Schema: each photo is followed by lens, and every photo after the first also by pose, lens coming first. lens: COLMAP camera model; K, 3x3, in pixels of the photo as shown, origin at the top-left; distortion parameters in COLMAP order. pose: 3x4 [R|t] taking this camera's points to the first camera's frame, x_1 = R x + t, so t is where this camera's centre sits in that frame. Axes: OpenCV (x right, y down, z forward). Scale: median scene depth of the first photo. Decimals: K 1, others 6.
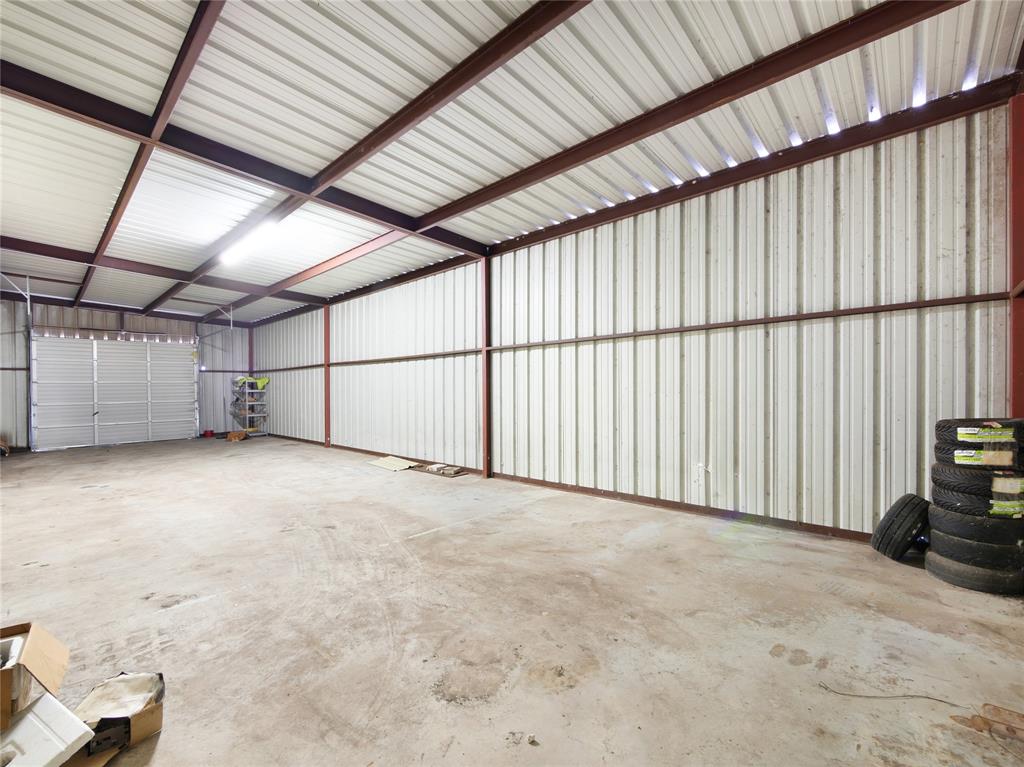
lens RADIAL K [[444.4, 0, 512.0], [0, 444.4, 383.5], [0, 0, 1]] dist [-0.001479, -0.000013]
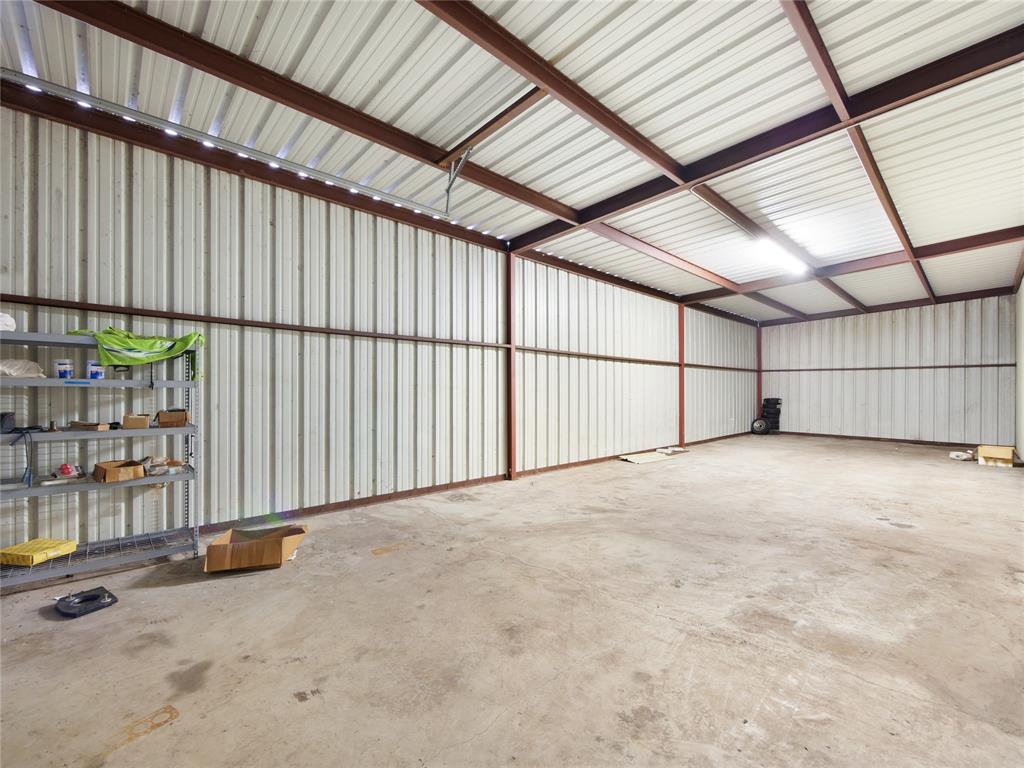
lens RADIAL K [[434.1, 0, 511.3], [0, 434.1, 378.4], [0, 0, 1]] dist [-0.001158, -0.000069]
pose [[0.080783, 0.040101, 0.995925, -0.943294], [-0.025668, 0.998943, -0.038140, 0.025872], [-0.996401, -0.022482, 0.081727, 0.868608]]
